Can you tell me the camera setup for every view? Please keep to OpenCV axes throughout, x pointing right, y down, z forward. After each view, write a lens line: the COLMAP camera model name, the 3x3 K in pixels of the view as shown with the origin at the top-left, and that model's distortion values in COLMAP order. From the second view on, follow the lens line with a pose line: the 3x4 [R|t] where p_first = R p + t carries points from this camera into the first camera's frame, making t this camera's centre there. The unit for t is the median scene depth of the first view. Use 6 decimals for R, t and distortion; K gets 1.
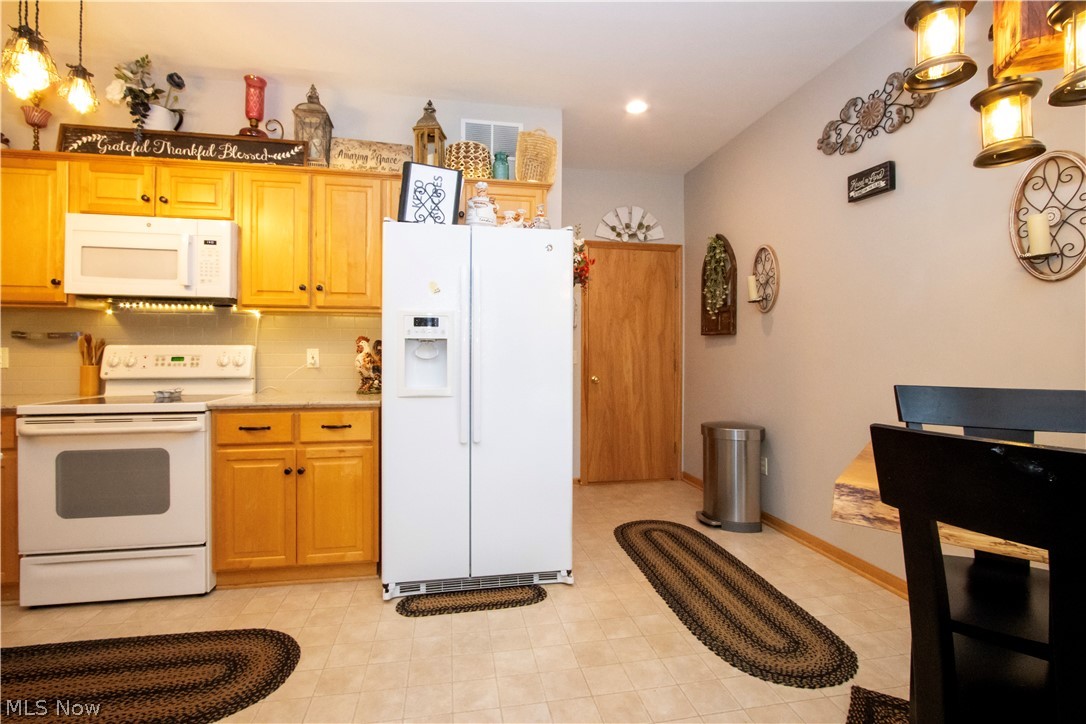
lens RADIAL K [[503.2, 0, 521.7], [0, 503.2, 355.0], [0, 0, 1]] dist [-0.019490, 0.003106]
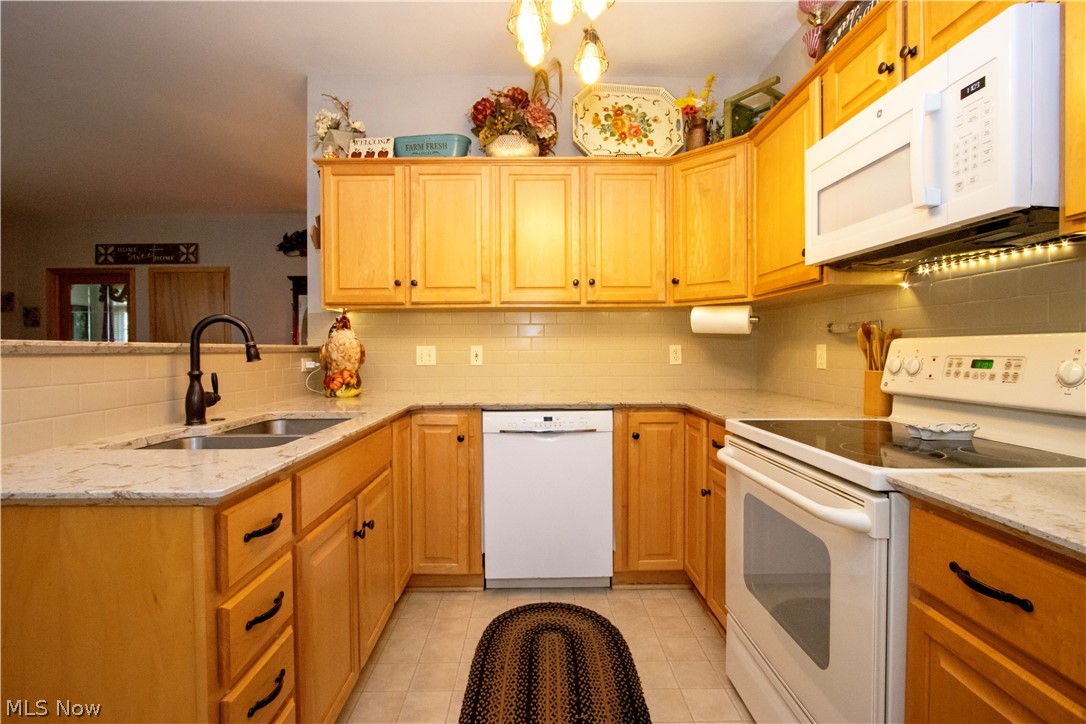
lens RADIAL K [[503.2, 0, 553.6], [0, 503.2, 354.9], [0, 0, 1]] dist [-0.019490, 0.003106]
pose [[-0.136574, 0.010781, -0.990571, -0.163611], [-0.000919, 0.999939, 0.011010, -0.006688], [0.990629, 0.002414, -0.136556, 0.709061]]
